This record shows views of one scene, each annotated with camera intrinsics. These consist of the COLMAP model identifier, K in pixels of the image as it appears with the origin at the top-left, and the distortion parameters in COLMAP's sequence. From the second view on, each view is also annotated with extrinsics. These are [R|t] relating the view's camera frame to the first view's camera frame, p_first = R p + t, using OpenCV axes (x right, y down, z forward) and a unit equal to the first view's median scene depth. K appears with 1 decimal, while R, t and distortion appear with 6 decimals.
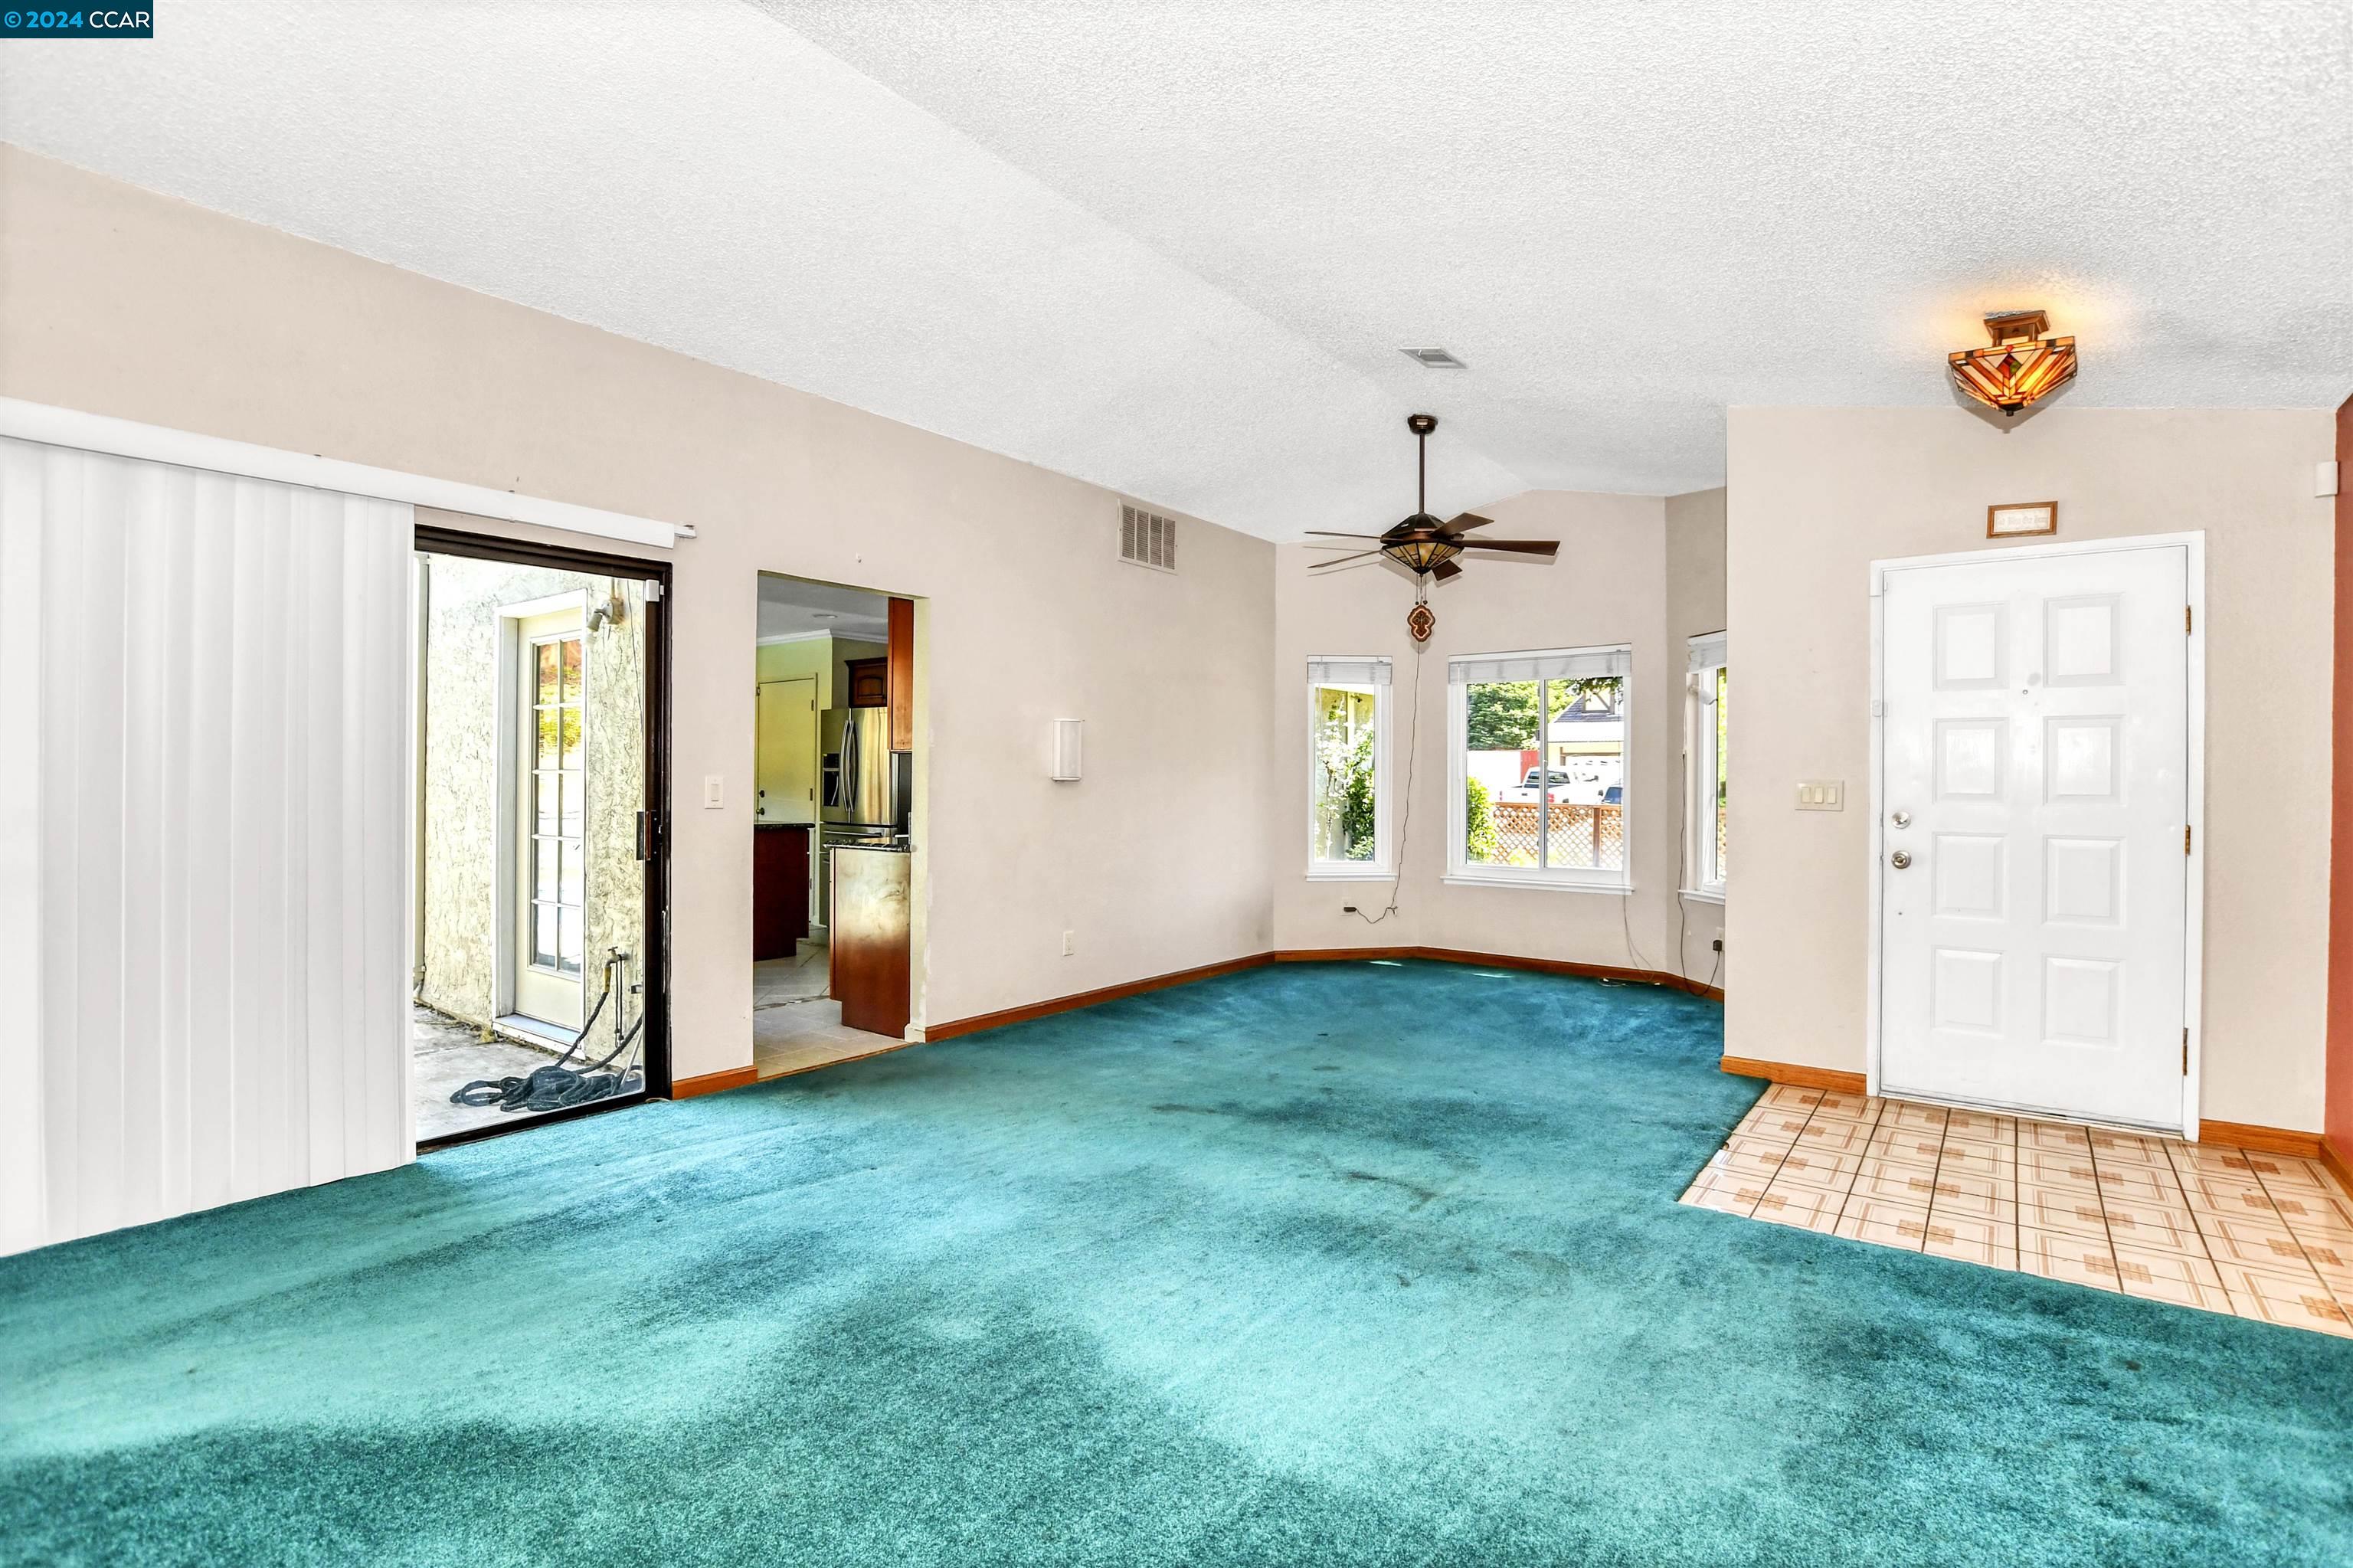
lens RADIAL K [[1100.9, 0, 1173.0], [0, 1100.9, 785.6], [0, 0, 1]] dist [-0.032170, 0.004488]
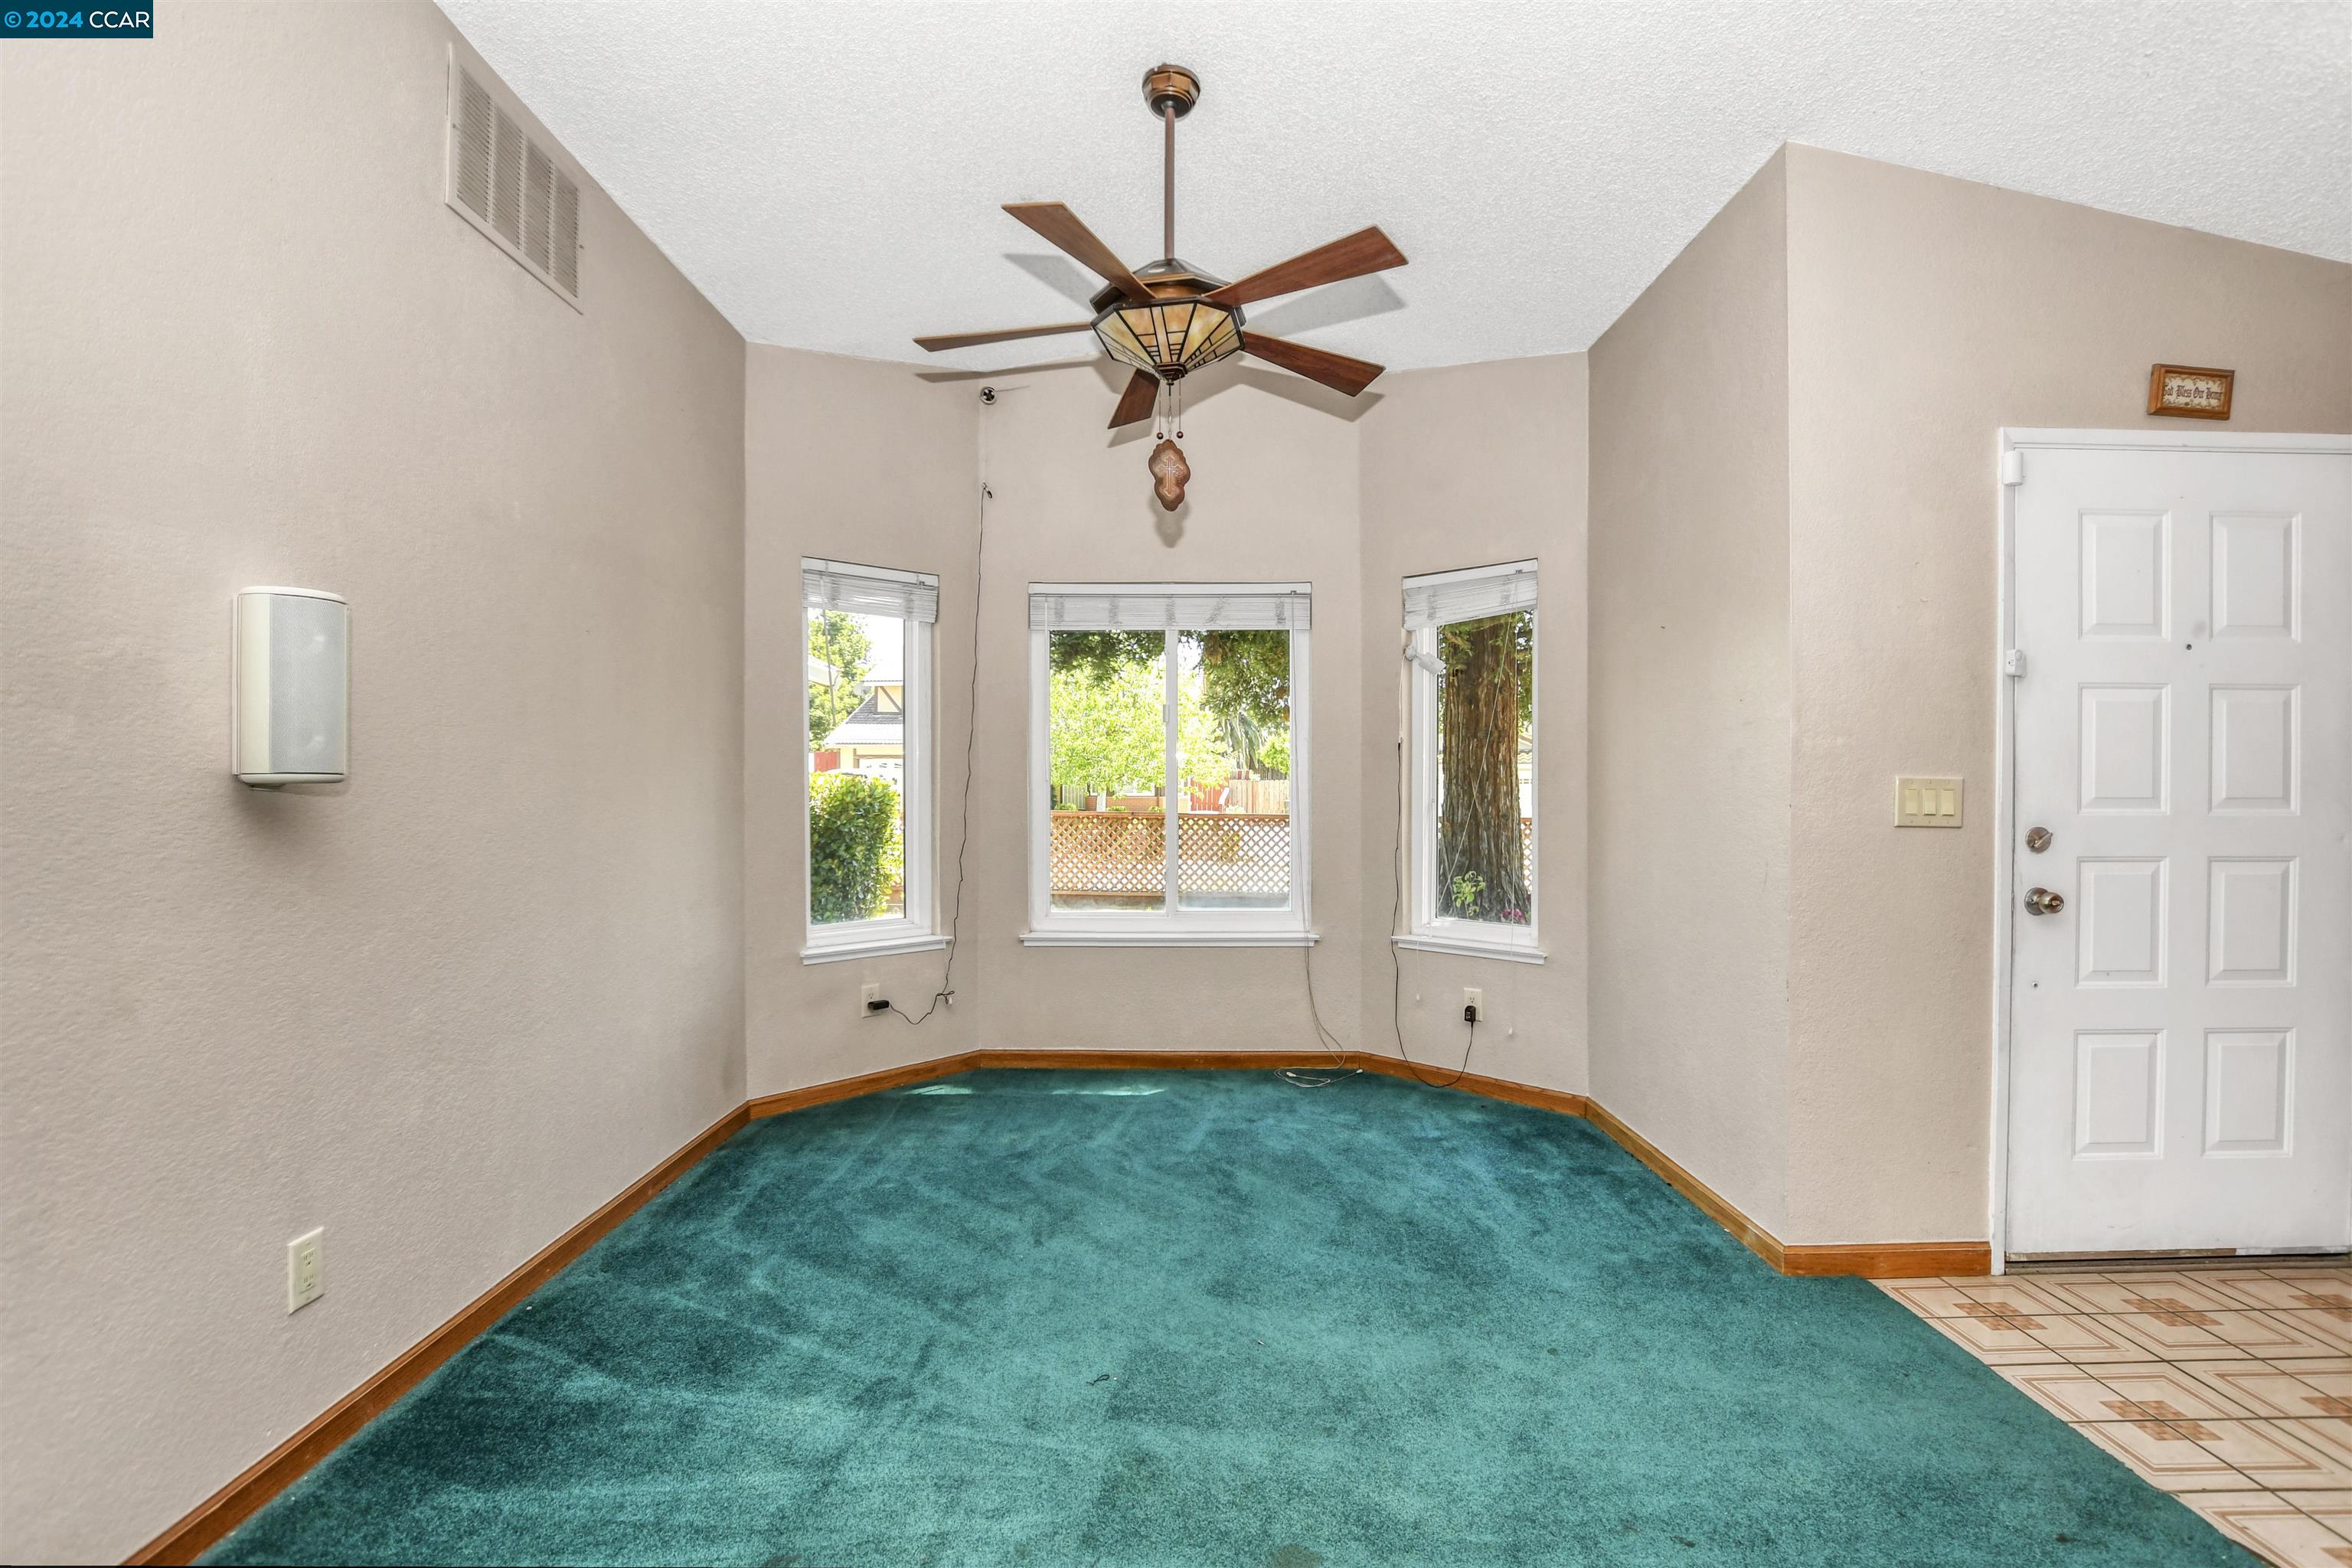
lens RADIAL K [[1100.4, 0, 1191.4], [0, 1100.4, 787.9], [0, 0, 1]] dist [-0.032170, 0.004488]
pose [[0.785276, -0.004754, 0.619128, -0.084781], [0.005416, 0.999985, 0.000808, -0.001250], [-0.619122, 0.002719, 0.785290, 0.589358]]
